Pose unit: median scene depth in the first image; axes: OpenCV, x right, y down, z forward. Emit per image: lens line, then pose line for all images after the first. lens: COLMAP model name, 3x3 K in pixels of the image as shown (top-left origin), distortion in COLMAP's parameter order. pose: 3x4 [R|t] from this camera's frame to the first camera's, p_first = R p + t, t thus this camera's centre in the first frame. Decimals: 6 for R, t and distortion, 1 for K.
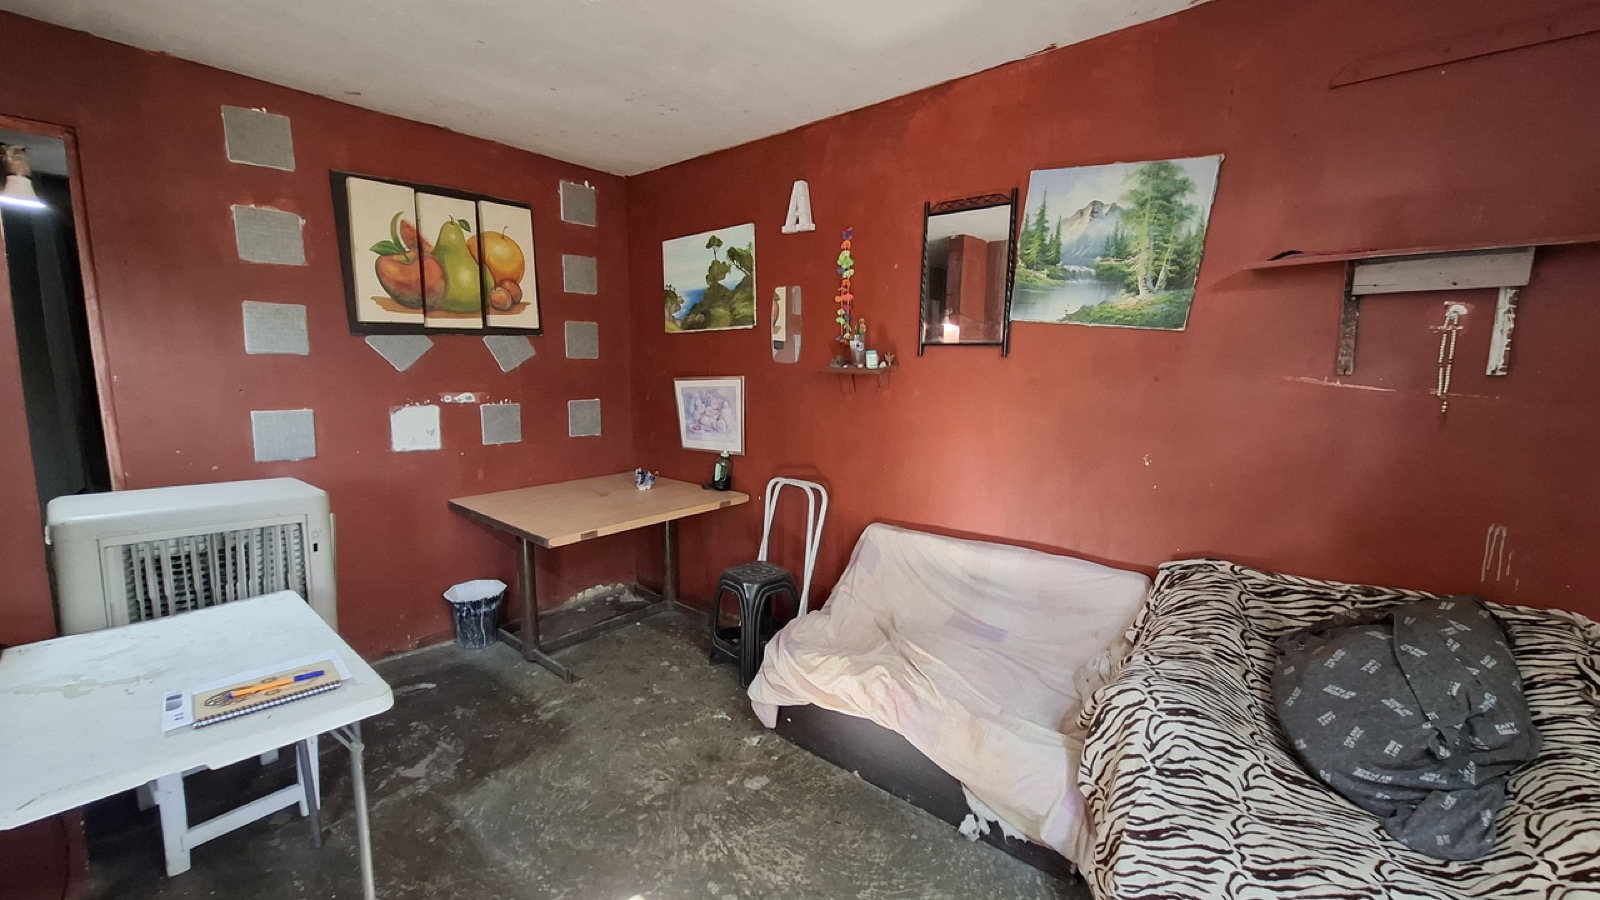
lens RADIAL K [[635.0, 0, 801.7], [0, 635.0, 453.6], [0, 0, 1]] dist [-0.003110, 0.000023]
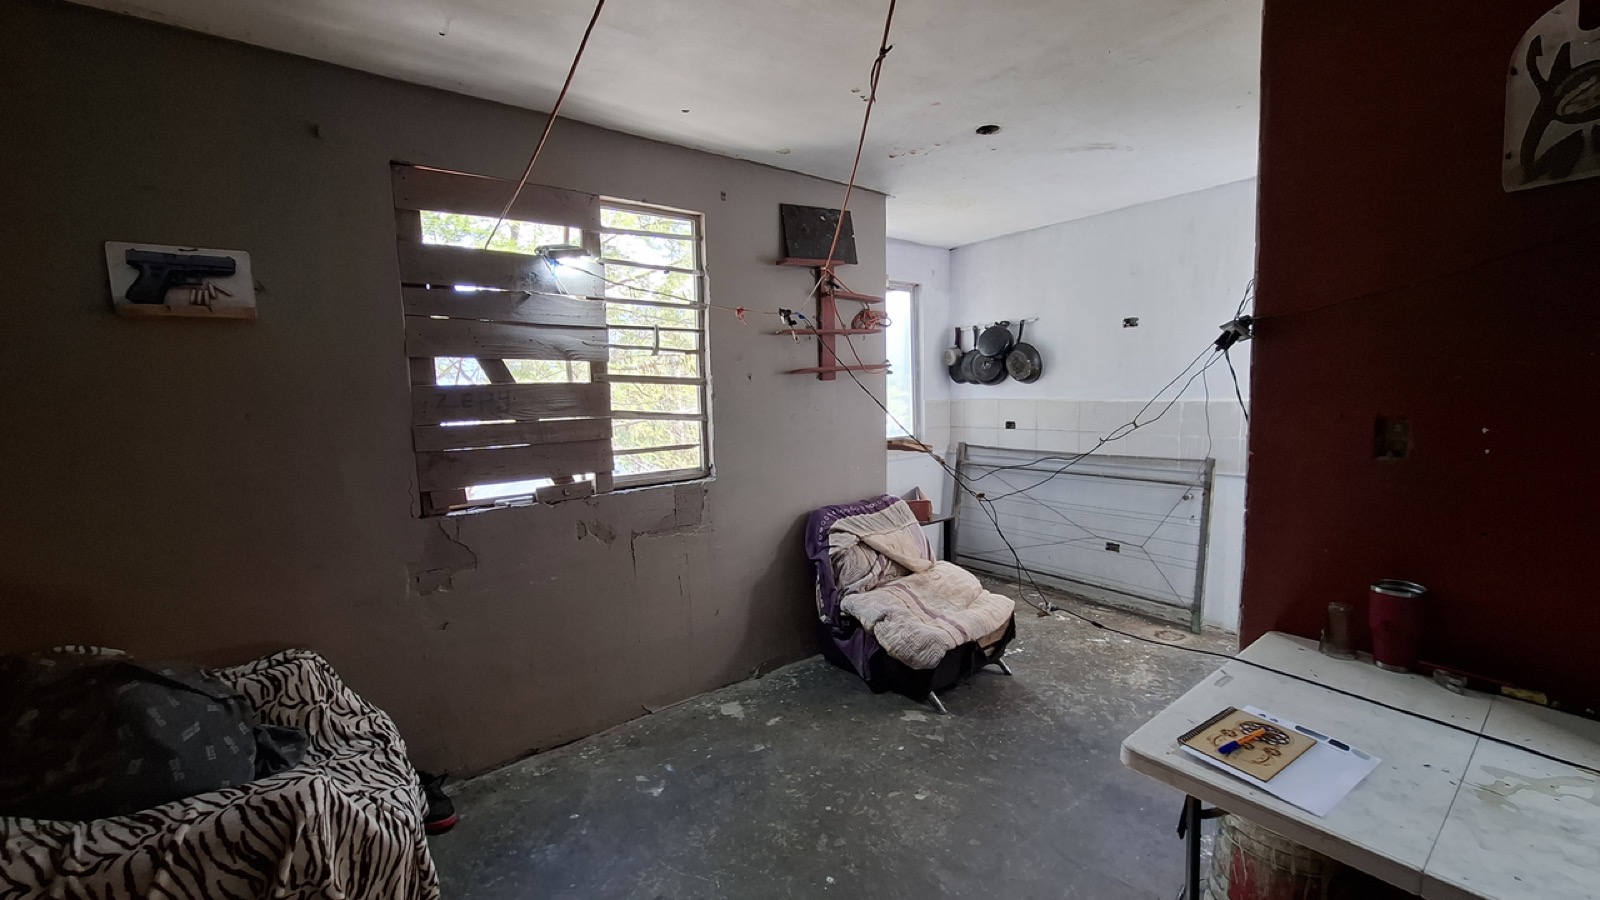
lens RADIAL K [[635.0, 0, 801.7], [0, 635.0, 453.6], [0, 0, 1]] dist [-0.003110, 0.000023]
pose [[-0.977864, -0.003850, 0.209208, -0.170480], [0.045314, 0.972208, 0.229692, -0.133043], [-0.204278, 0.234088, -0.950512, 0.864028]]
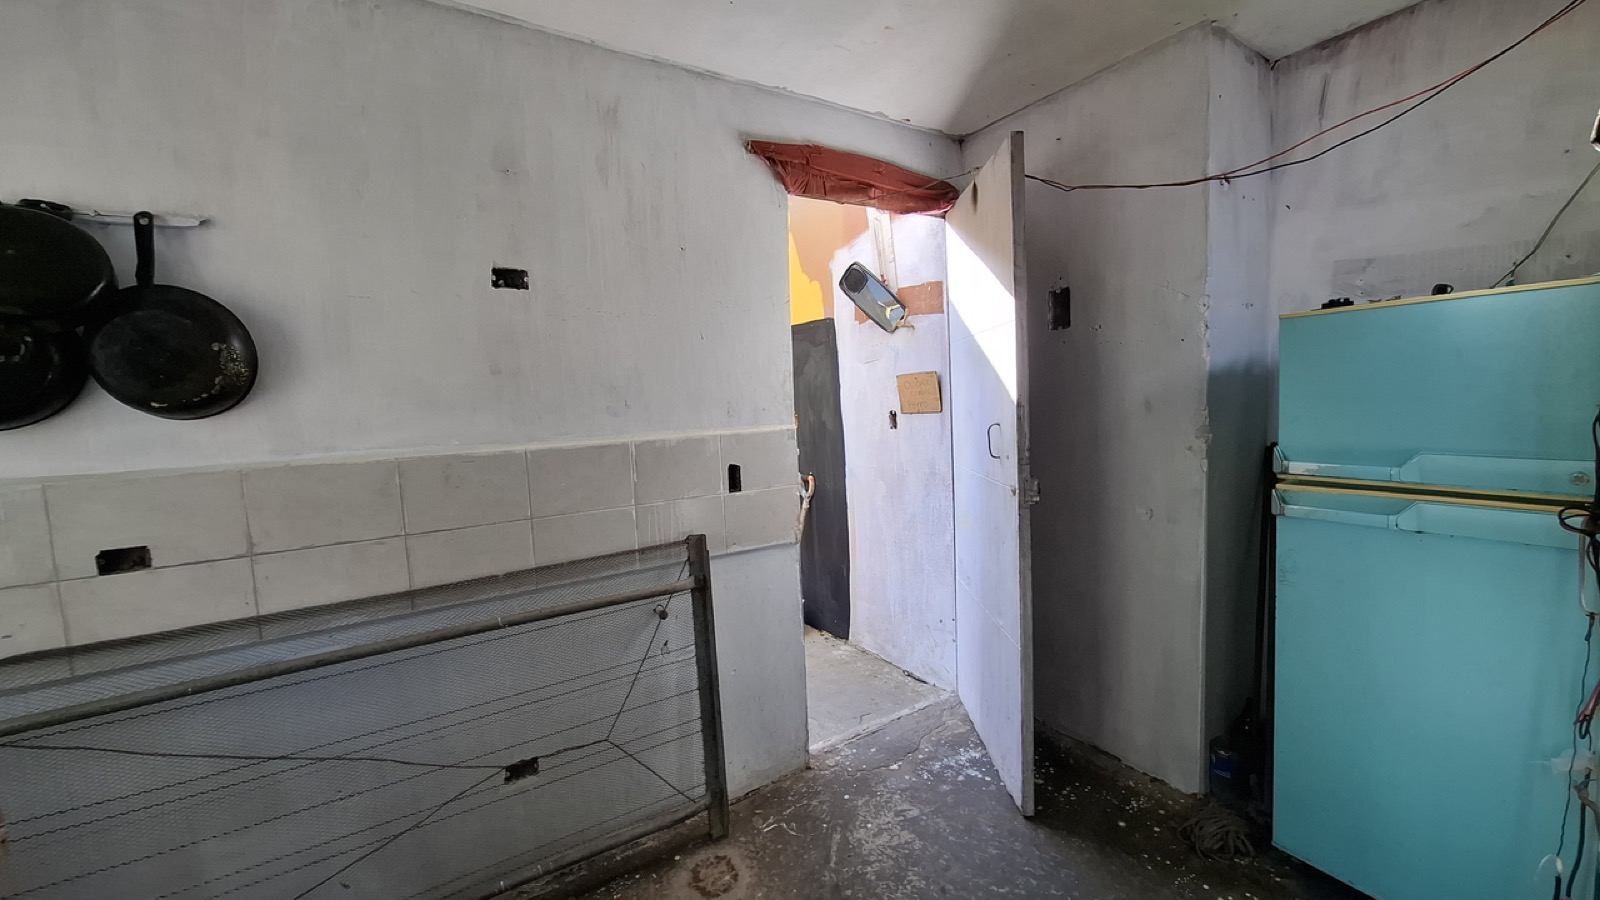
lens RADIAL K [[635.0, 0, 801.7], [0, 635.0, 453.6], [0, 0, 1]] dist [-0.003110, 0.000023]
pose [[-0.283289, 0.089917, -0.954810, -0.045369], [-0.084267, 0.989411, 0.118177, 0.011677], [0.955325, 0.113937, -0.272712, -0.185036]]
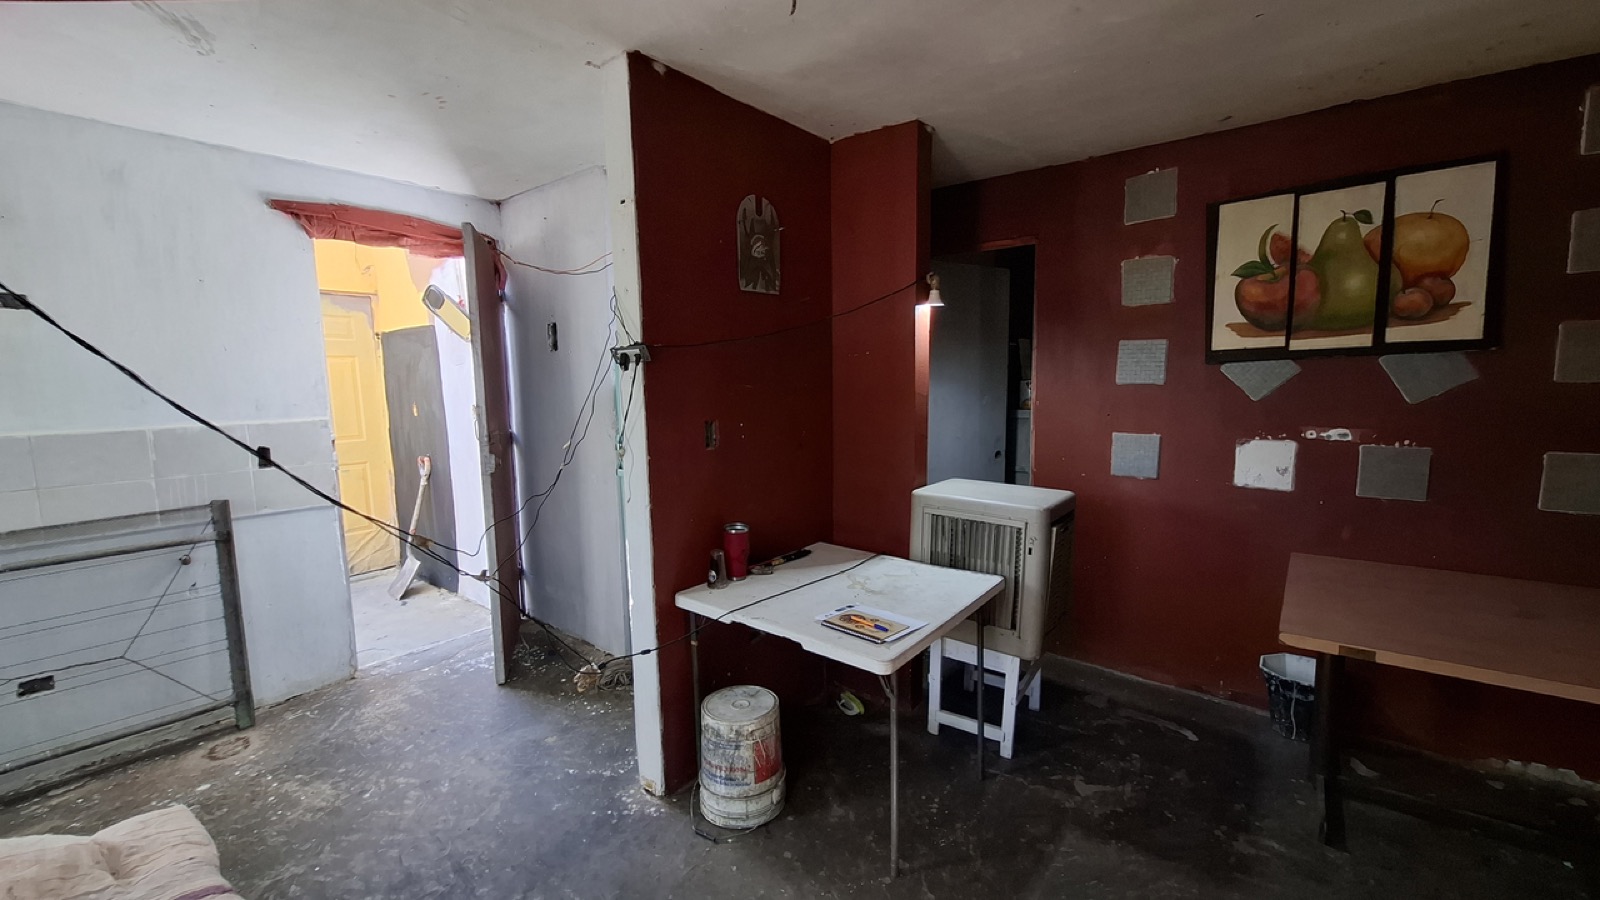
lens RADIAL K [[635.0, 0, 801.7], [0, 635.0, 453.6], [0, 0, 1]] dist [-0.003110, 0.000023]
pose [[0.034238, 0.113380, -0.992962, 0.269031], [-0.119916, 0.986832, 0.108545, -0.077578], [0.992194, 0.115355, 0.047383, 0.326436]]
